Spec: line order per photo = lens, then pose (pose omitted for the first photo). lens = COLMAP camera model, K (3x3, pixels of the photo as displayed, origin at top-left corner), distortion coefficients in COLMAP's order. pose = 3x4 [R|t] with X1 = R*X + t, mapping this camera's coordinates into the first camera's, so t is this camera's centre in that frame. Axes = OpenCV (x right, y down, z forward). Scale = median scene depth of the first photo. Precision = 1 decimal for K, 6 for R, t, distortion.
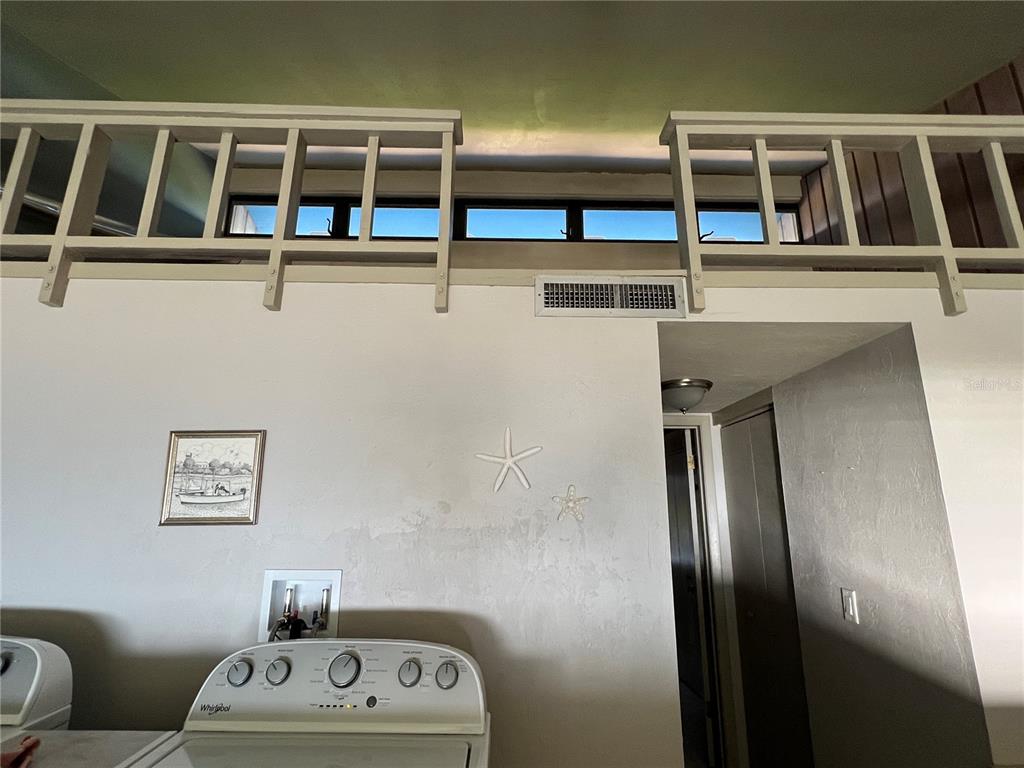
lens RADIAL K [[687.5, 0, 512.2], [0, 687.5, 380.4], [0, 0, 1]] dist [0.009401, -0.000867]
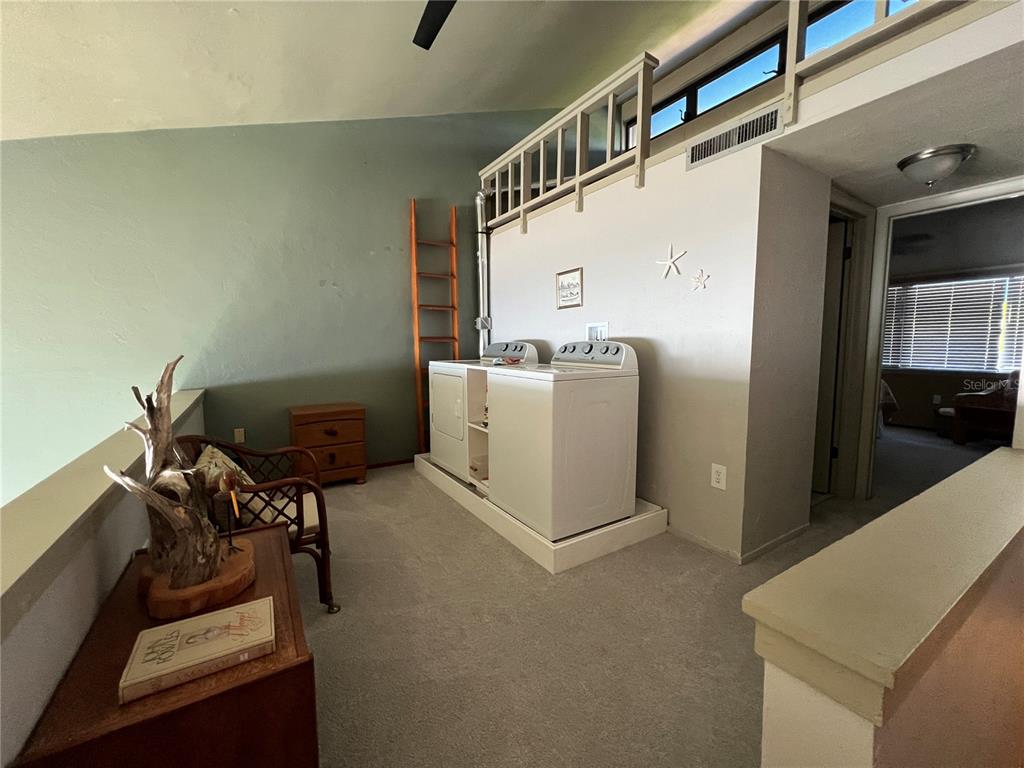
lens RADIAL K [[407.7, 0, 511.8], [0, 407.7, 382.1], [0, 0, 1]] dist [-0.006455, 0.000693]
pose [[0.521834, 0.075466, -0.849702, 0.705964], [0.281370, 0.925108, 0.254963, 0.010836], [0.805307, -0.372129, 0.461519, -0.009569]]
